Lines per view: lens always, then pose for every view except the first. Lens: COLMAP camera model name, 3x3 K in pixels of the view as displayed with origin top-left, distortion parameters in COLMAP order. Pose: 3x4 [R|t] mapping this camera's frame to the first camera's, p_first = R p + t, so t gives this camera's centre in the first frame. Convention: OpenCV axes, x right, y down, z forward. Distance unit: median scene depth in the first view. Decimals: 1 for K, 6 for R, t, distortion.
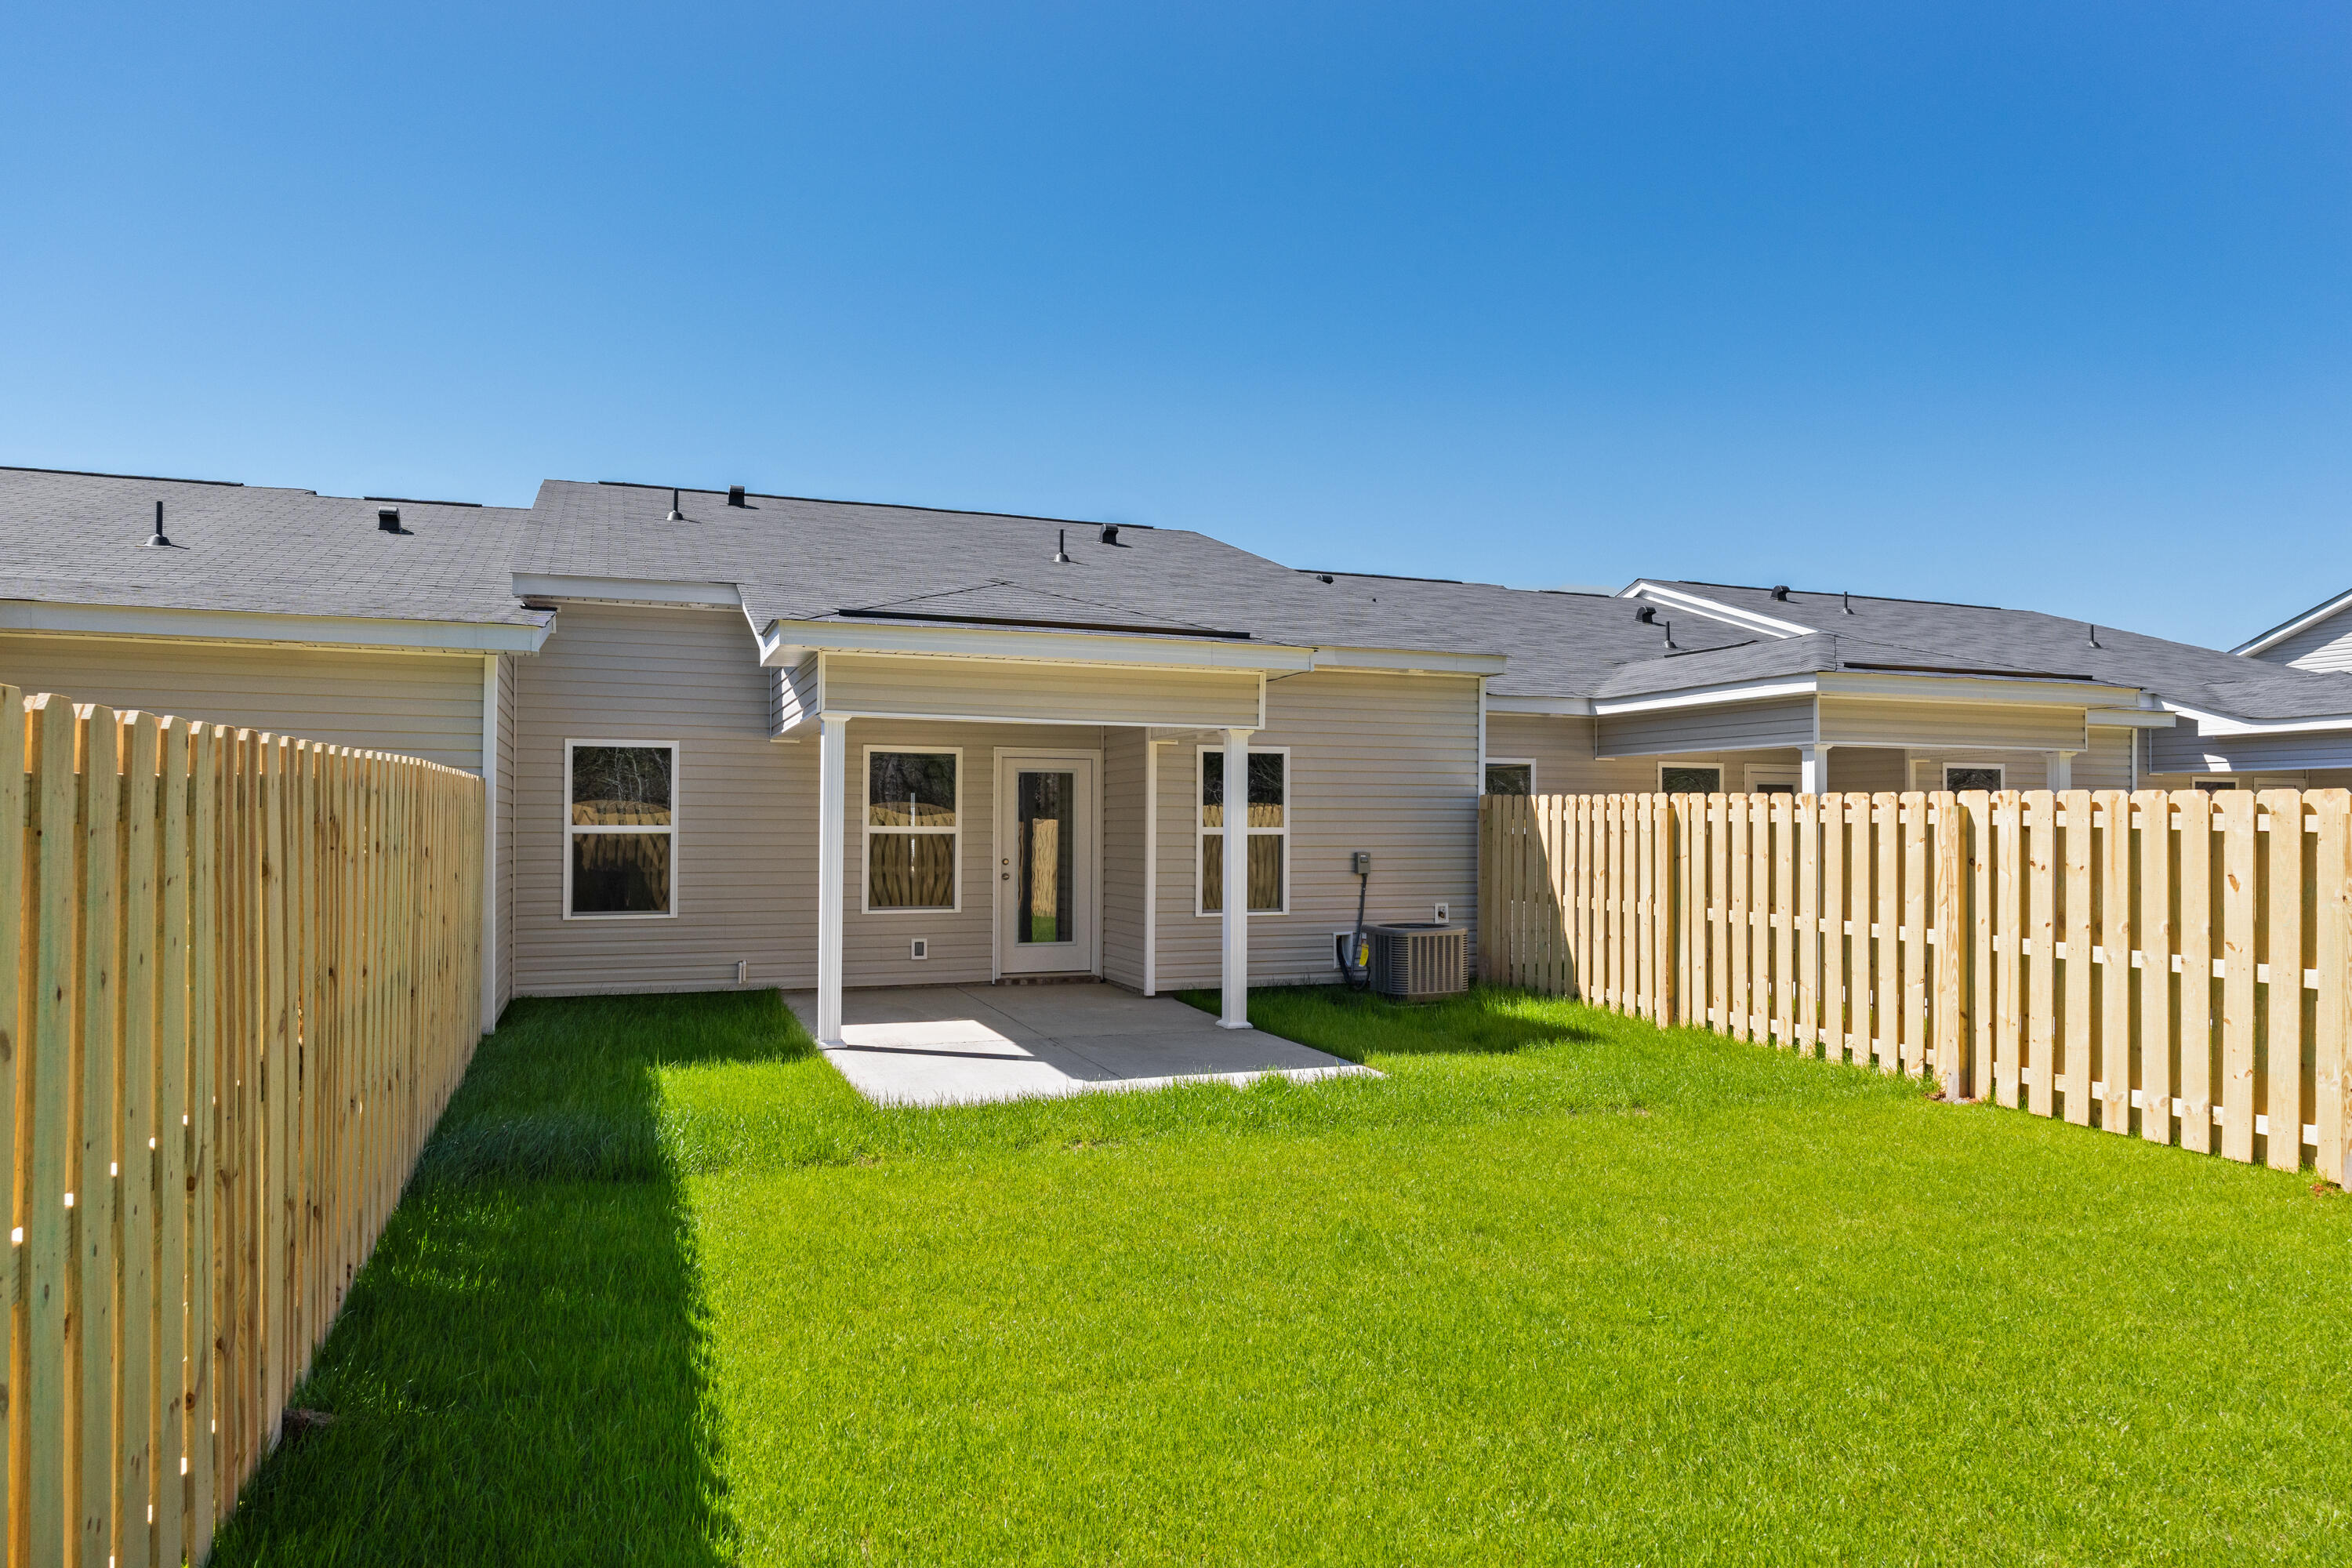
lens RADIAL K [[1438.0, 0, 1156.3], [0, 1438.0, 780.7], [0, 0, 1]] dist [0.021238, -0.004010]
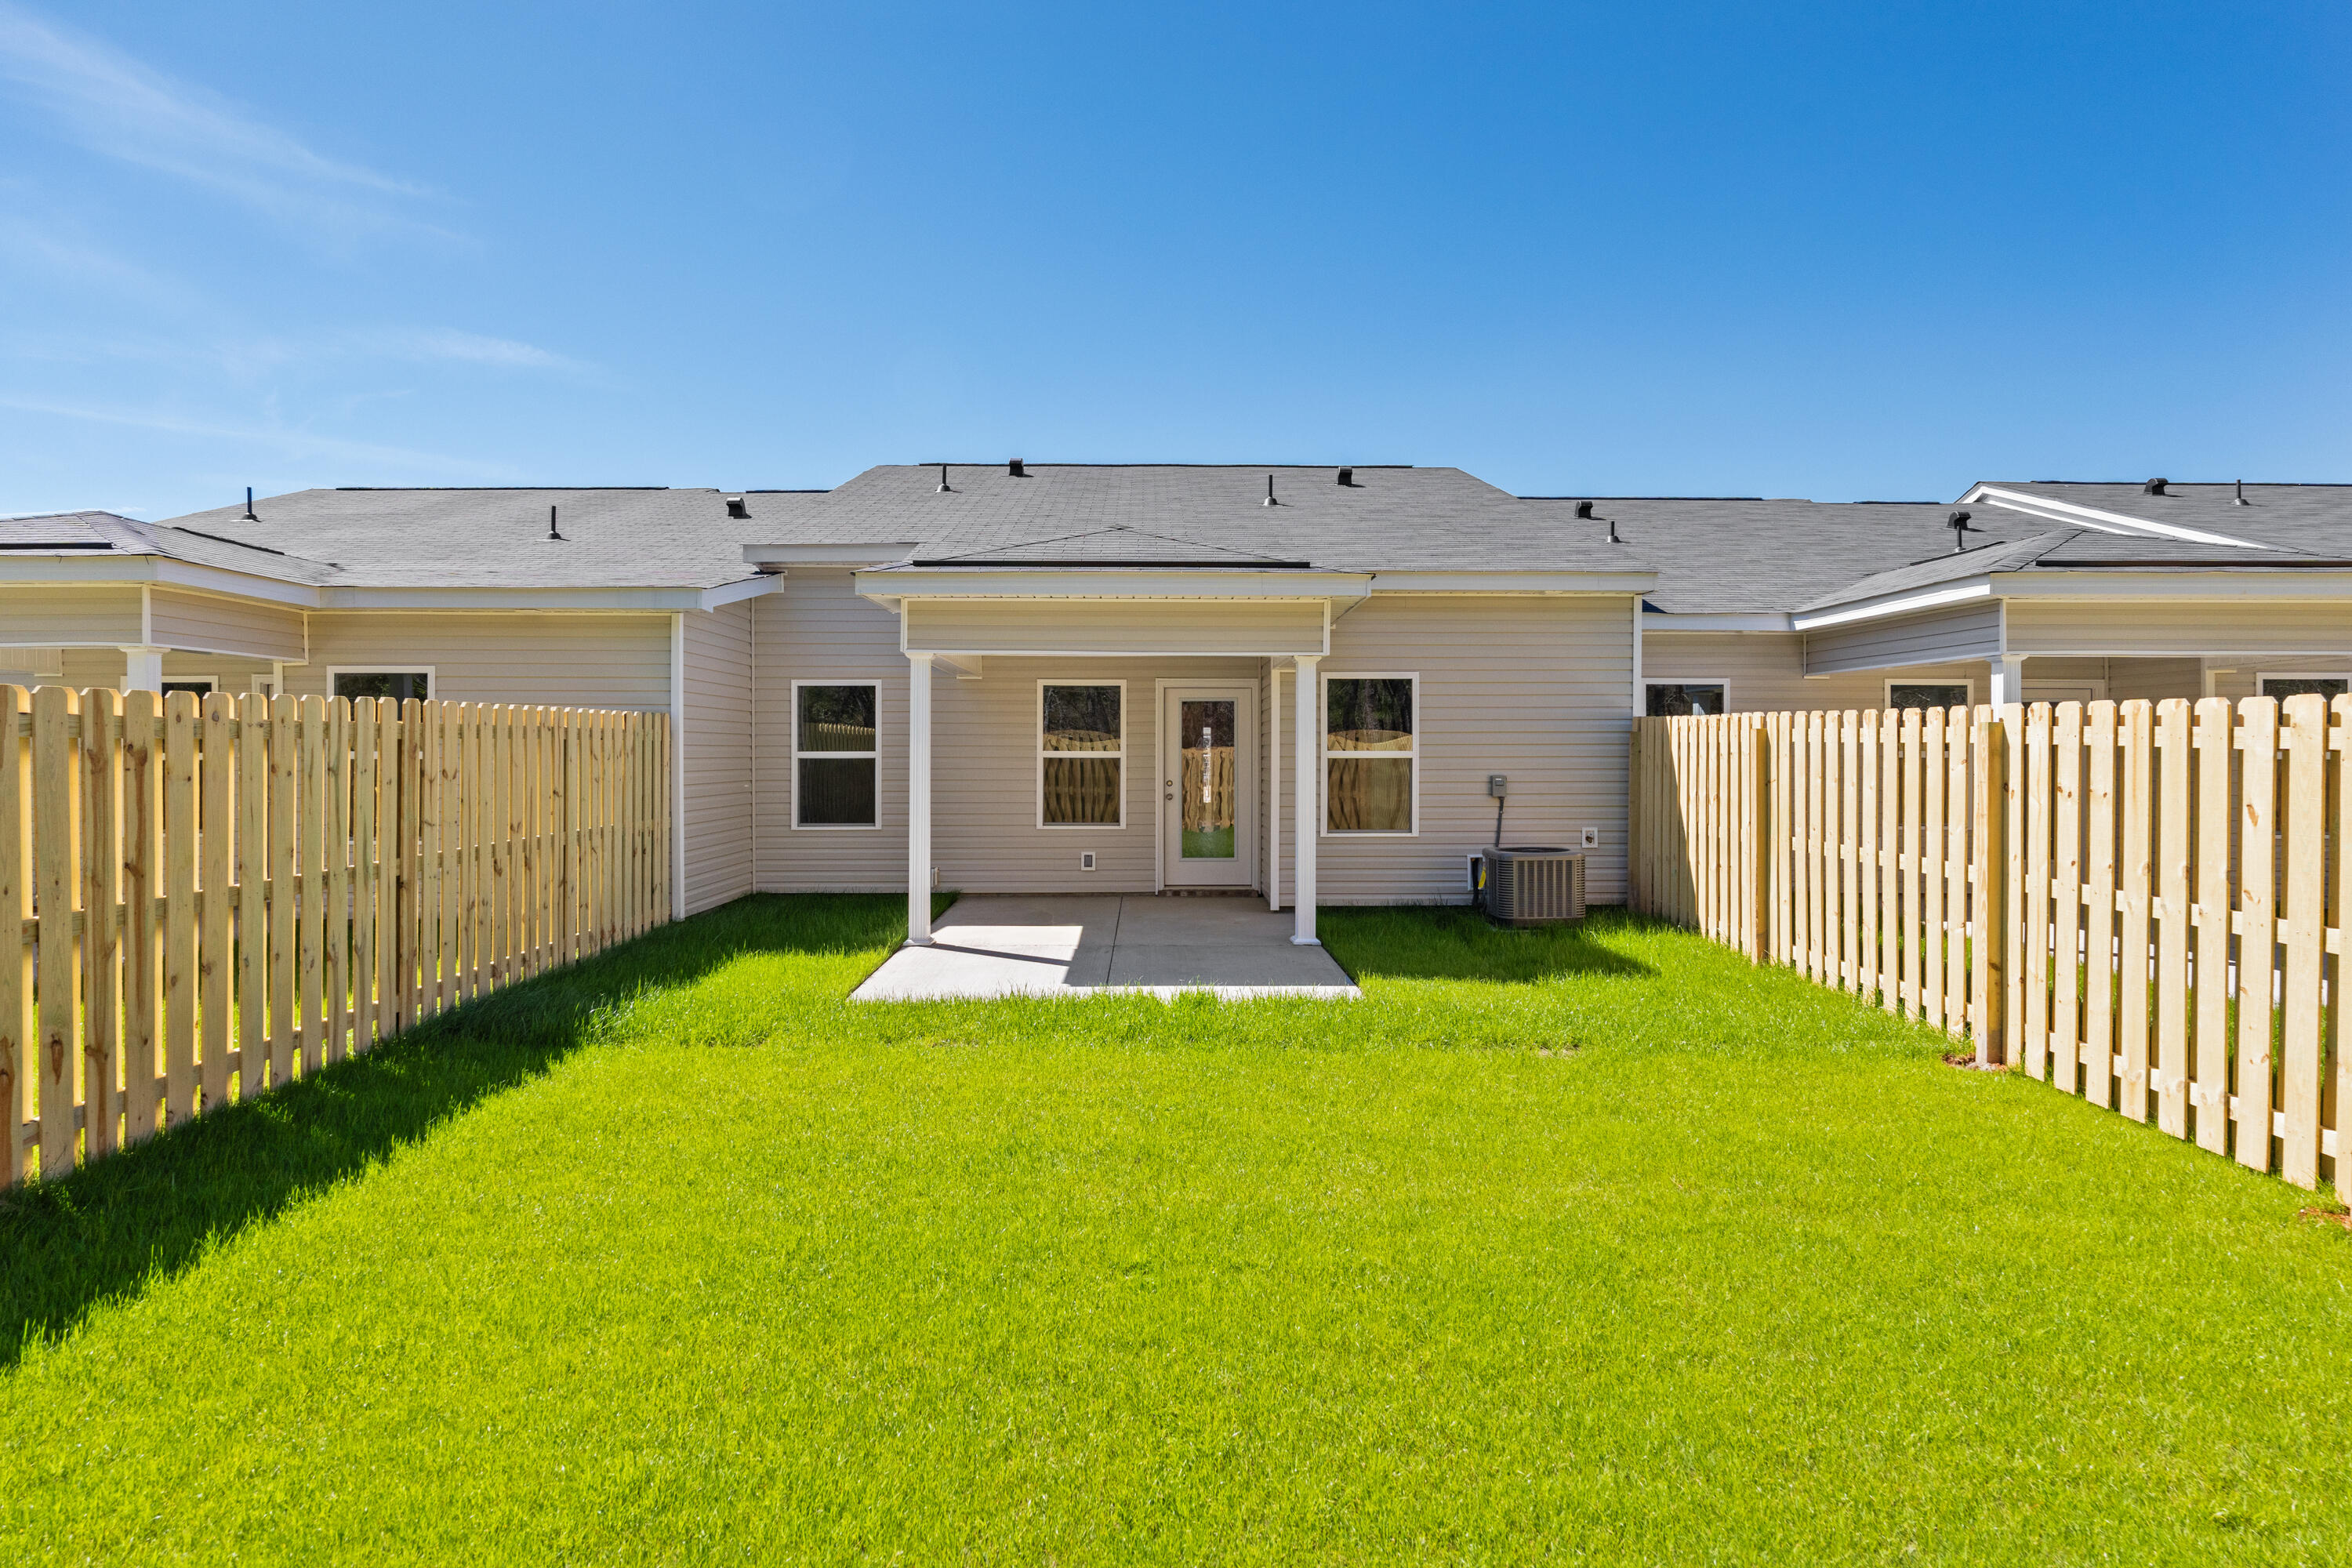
lens RADIAL K [[1292.5, 0, 1176.0], [0, 1292.5, 719.9], [0, 0, 1]] dist [0.017430, -0.001300]
pose [[0.946248, -0.011789, -0.323227, 0.222119], [0.014178, 0.999887, 0.005037, 0.003315], [0.323131, -0.009349, 0.946308, 0.073803]]
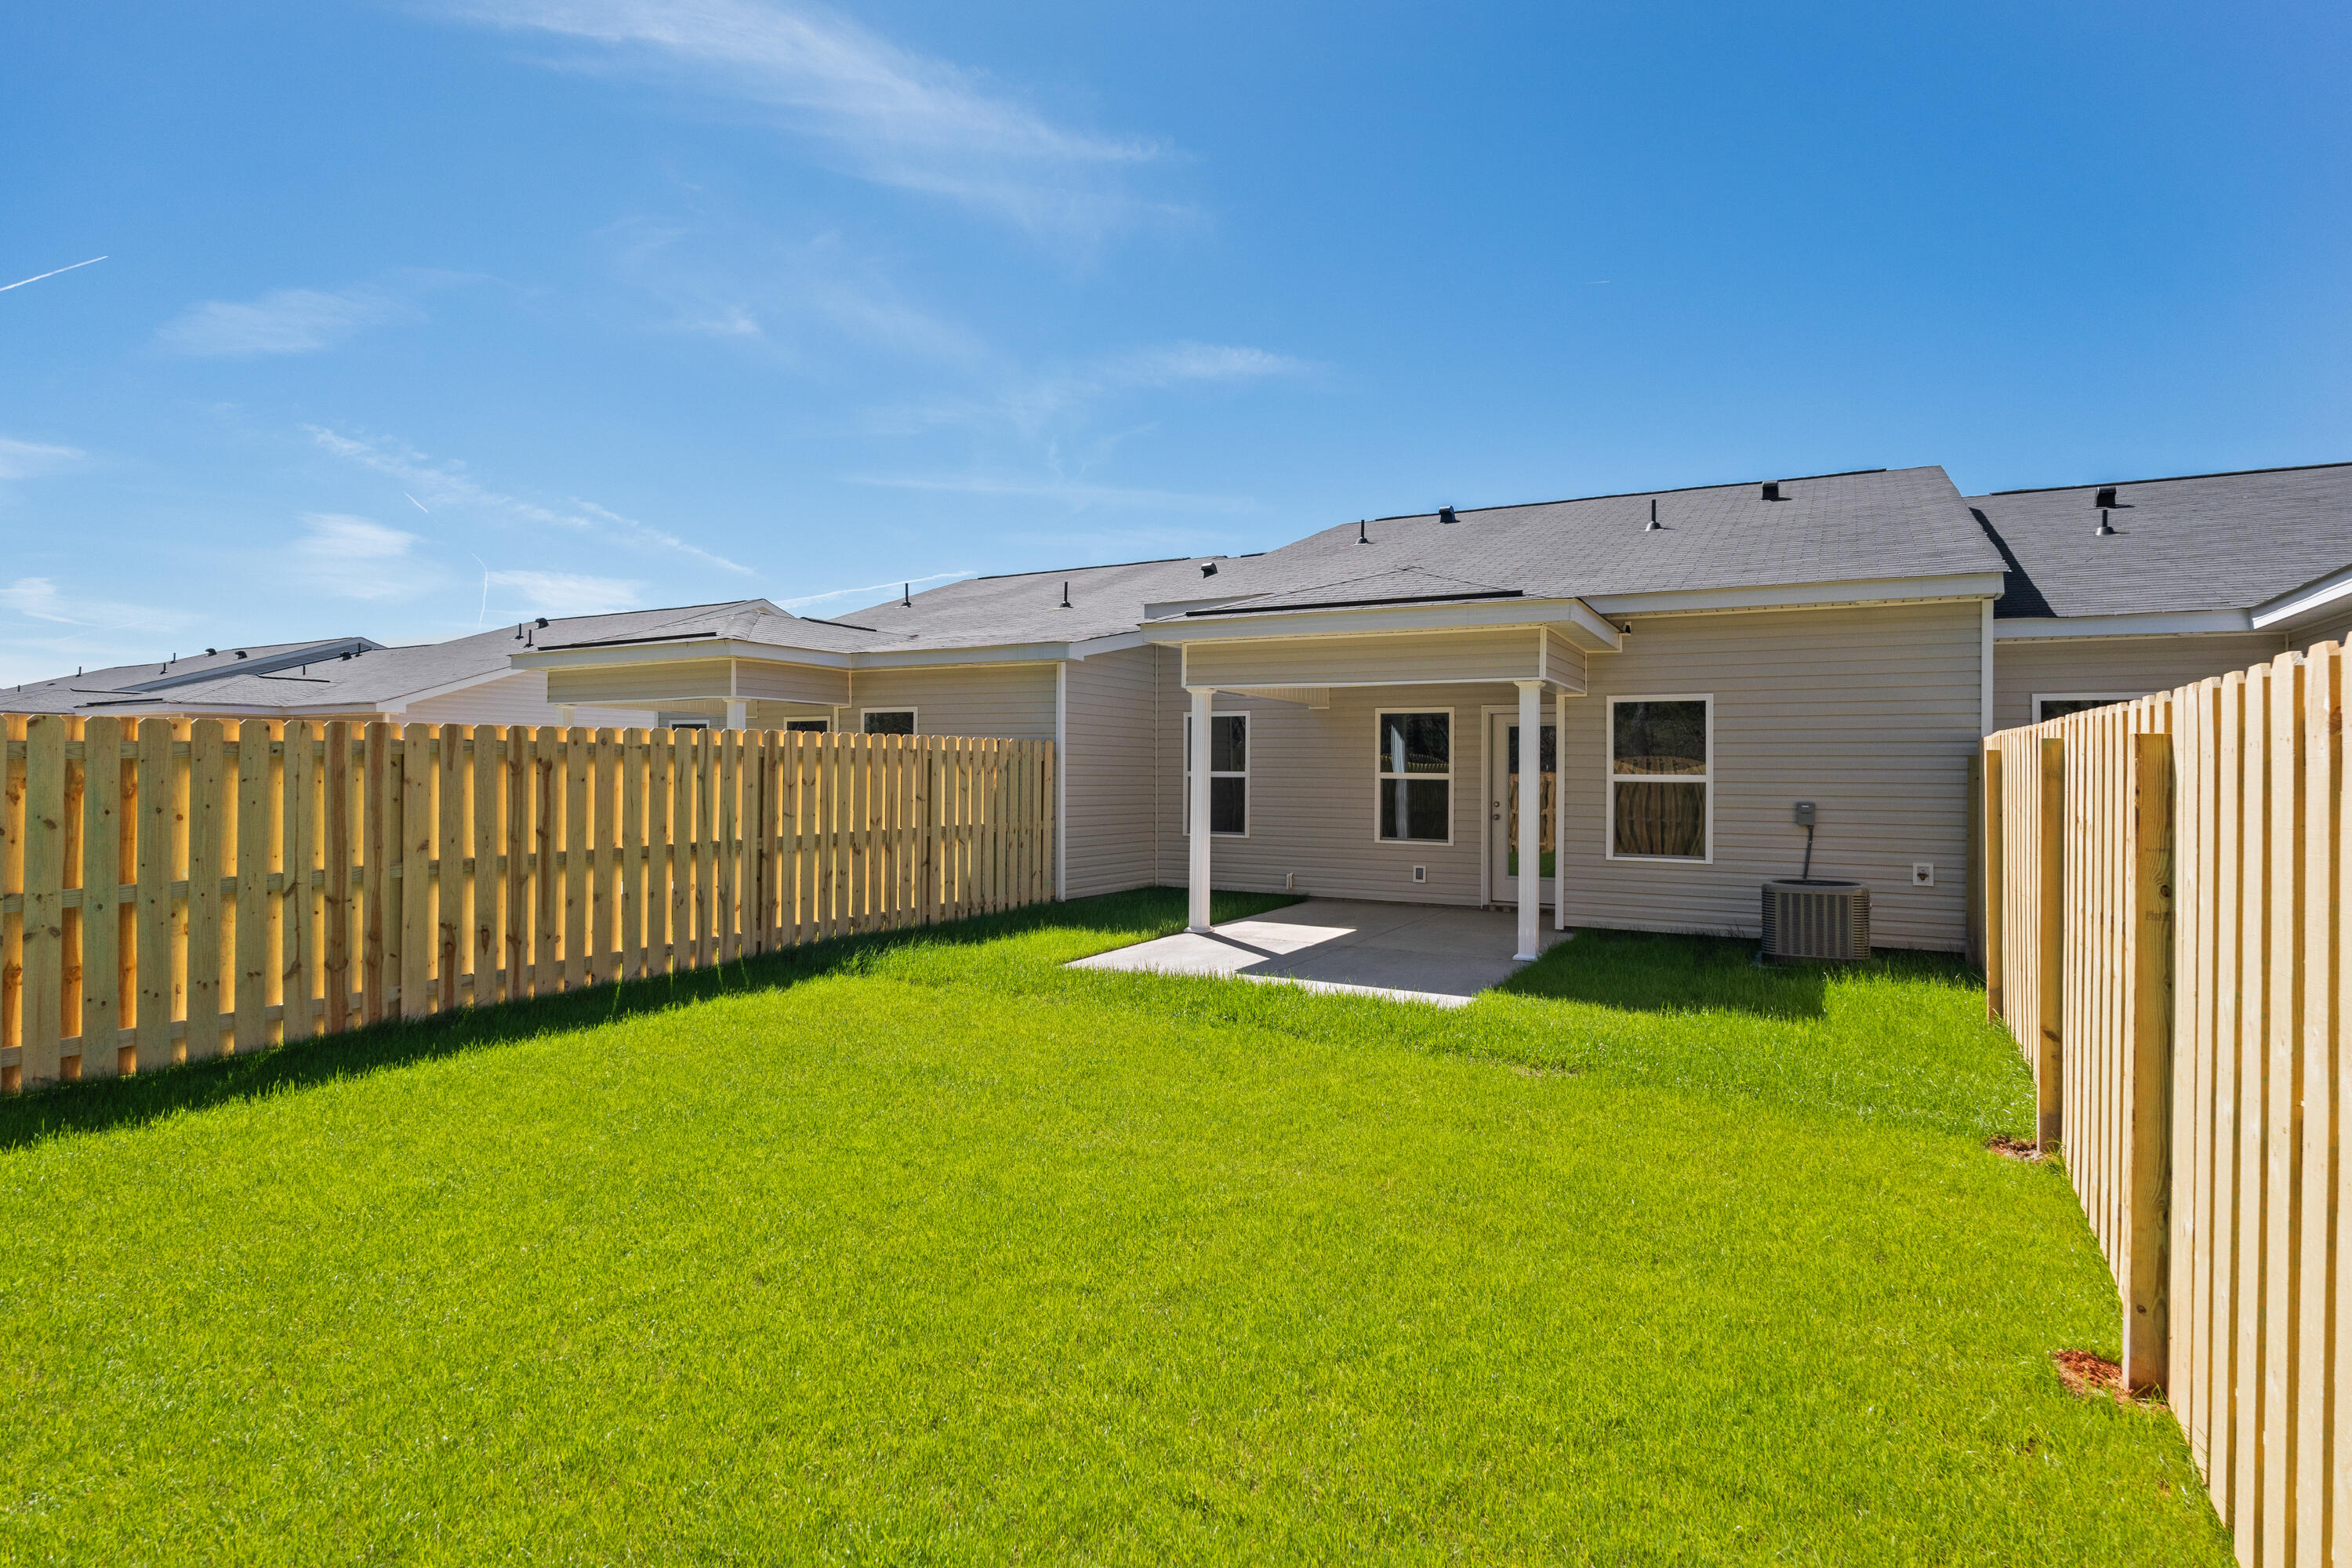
lens RADIAL K [[1182.8, 0, 1196.6], [0, 1182.8, 724.9], [0, 0, 1]] dist [0.008786, -0.003165]
pose [[0.661169, -0.028952, -0.749678, 0.459312], [0.017439, 0.999578, -0.023223, 0.010633], [0.750034, 0.002281, 0.661395, 0.193230]]
